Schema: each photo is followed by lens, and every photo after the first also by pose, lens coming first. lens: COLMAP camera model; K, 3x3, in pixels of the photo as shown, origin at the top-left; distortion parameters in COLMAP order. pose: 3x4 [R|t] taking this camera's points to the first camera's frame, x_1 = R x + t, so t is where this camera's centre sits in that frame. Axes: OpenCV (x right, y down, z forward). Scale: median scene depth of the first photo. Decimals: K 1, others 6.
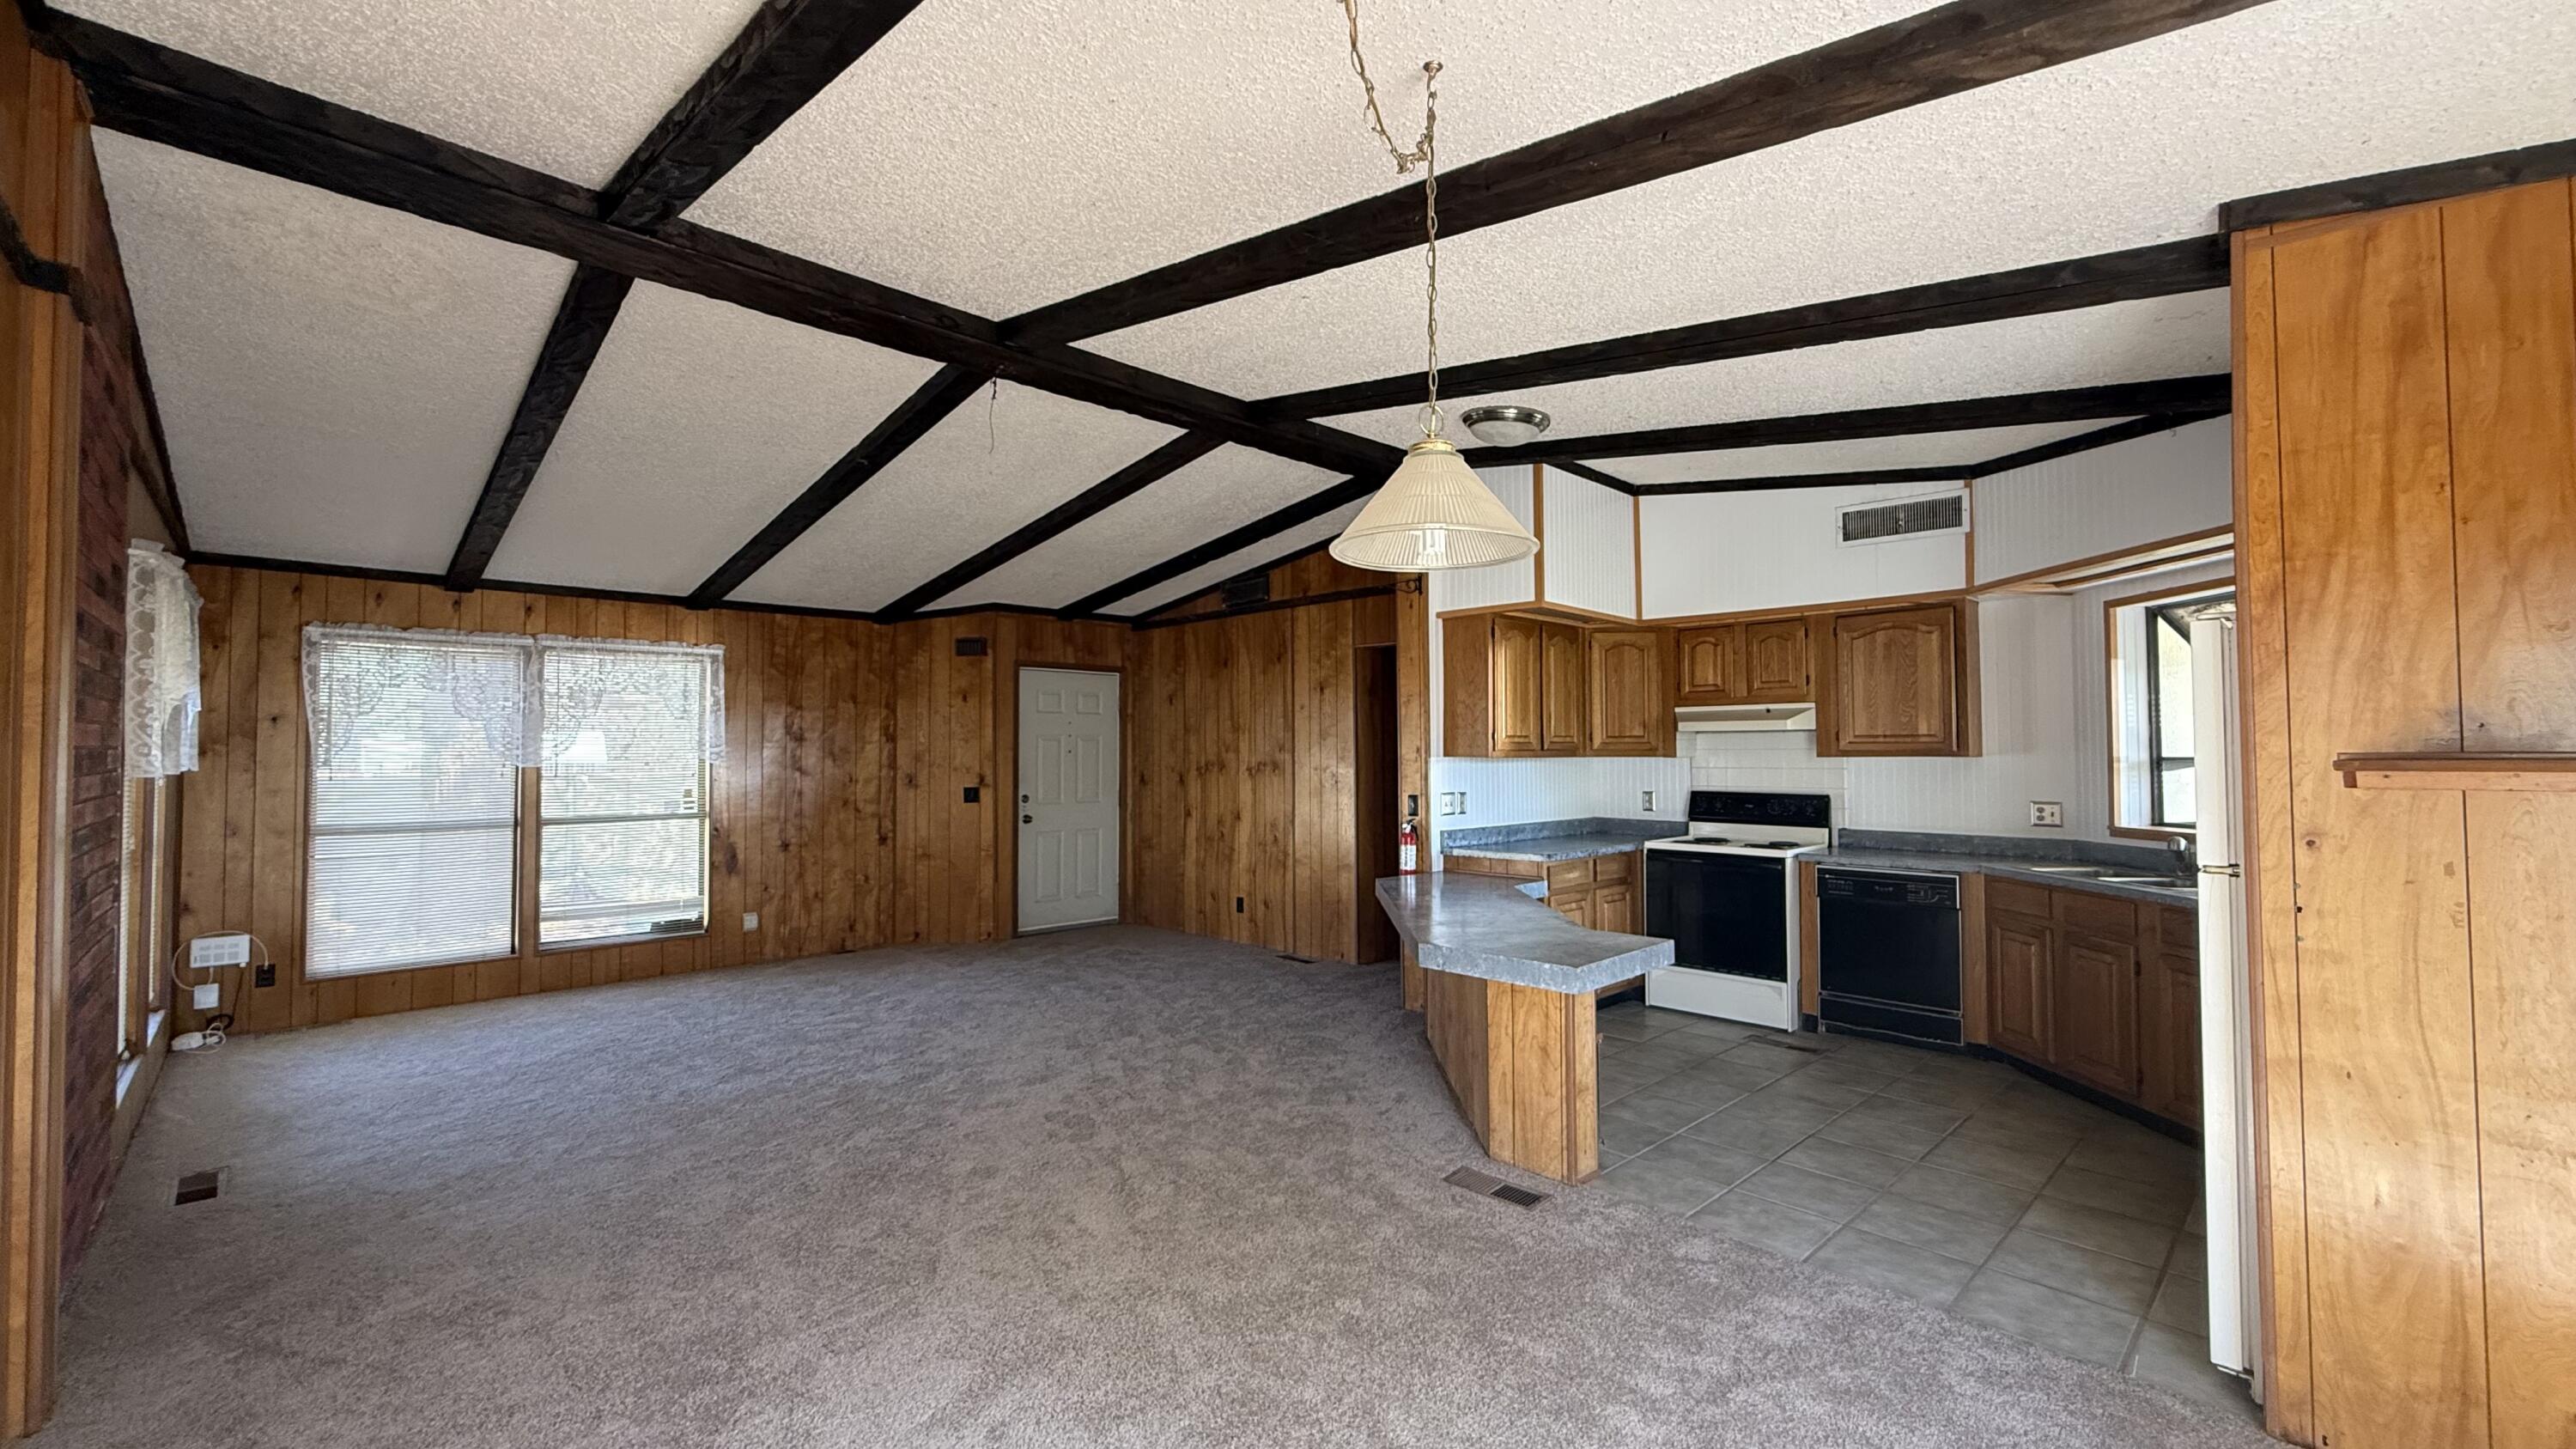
lens RADIAL K [[1025.0, 0, 1282.1], [0, 1025.0, 723.6], [0, 0, 1]] dist [0.000212, -0.000034]
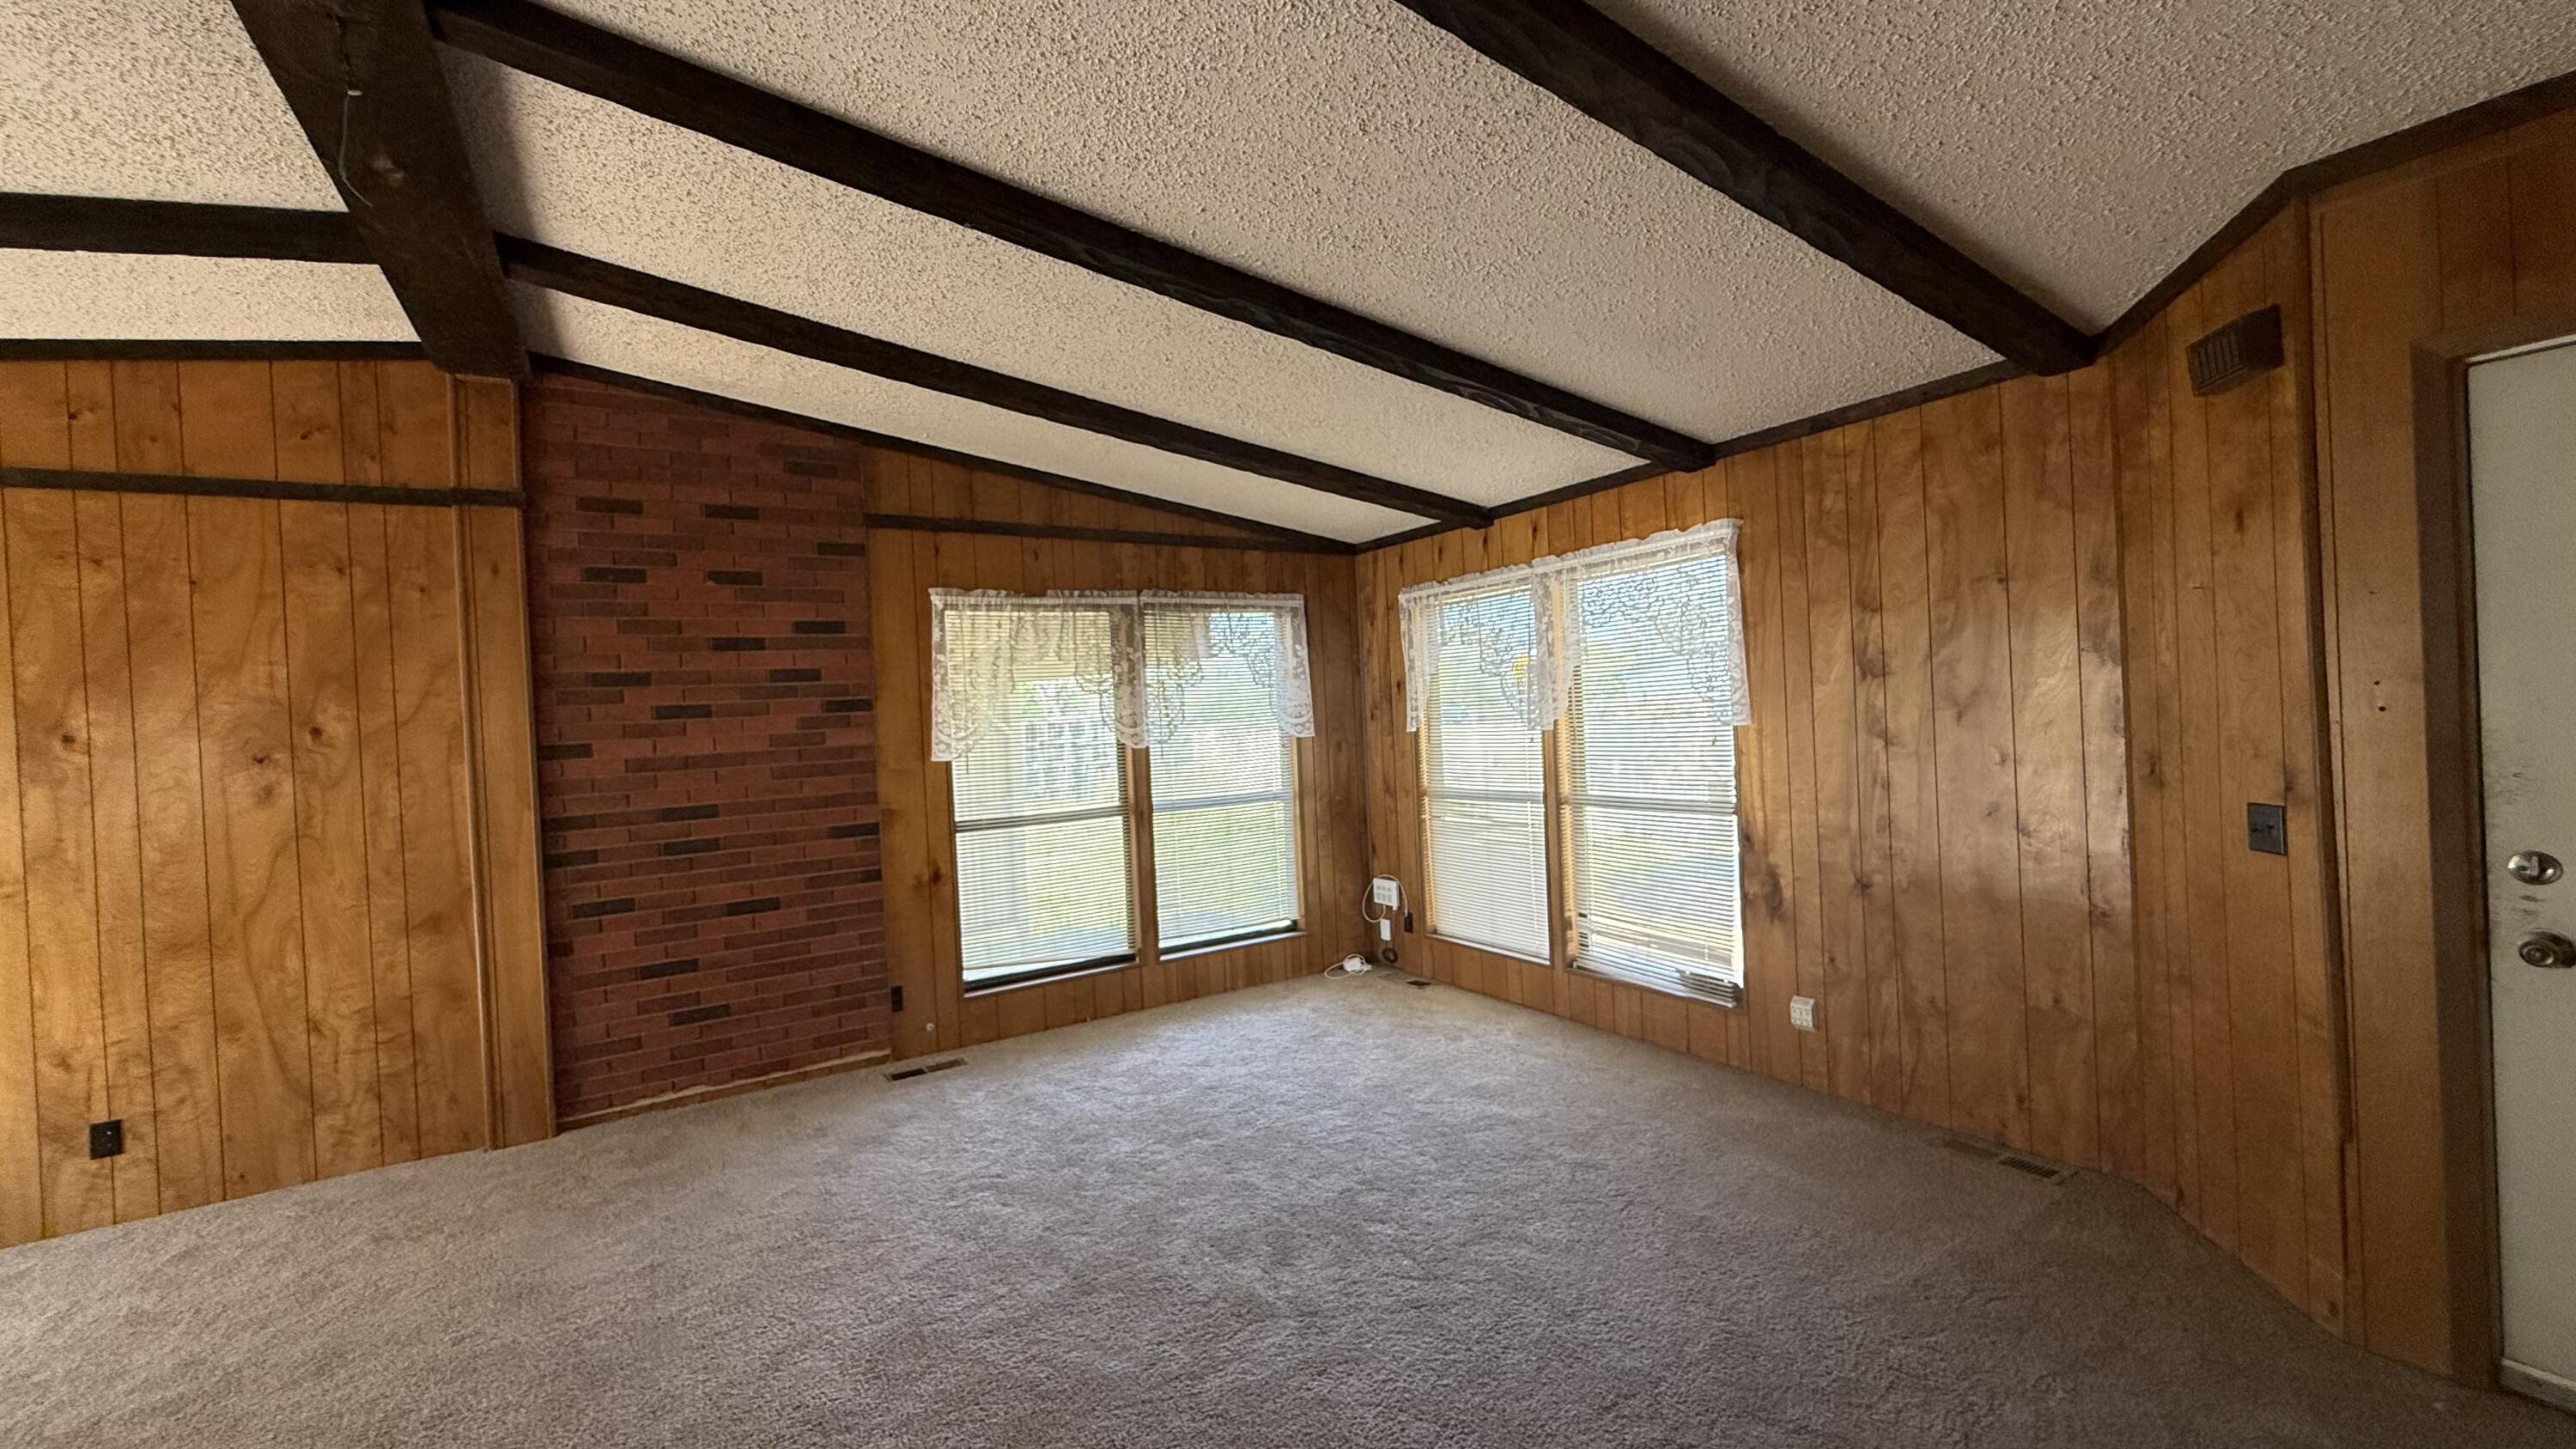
lens RADIAL K [[1025.0, 0, 1283.8], [0, 1025.0, 719.1], [0, 0, 1]] dist [0.000212, -0.000034]
pose [[-0.209785, 0.019756, -0.977548, 0.083815], [0.077835, 0.996960, 0.003444, 0.016800], [0.974645, -0.075365, -0.210685, 1.046801]]
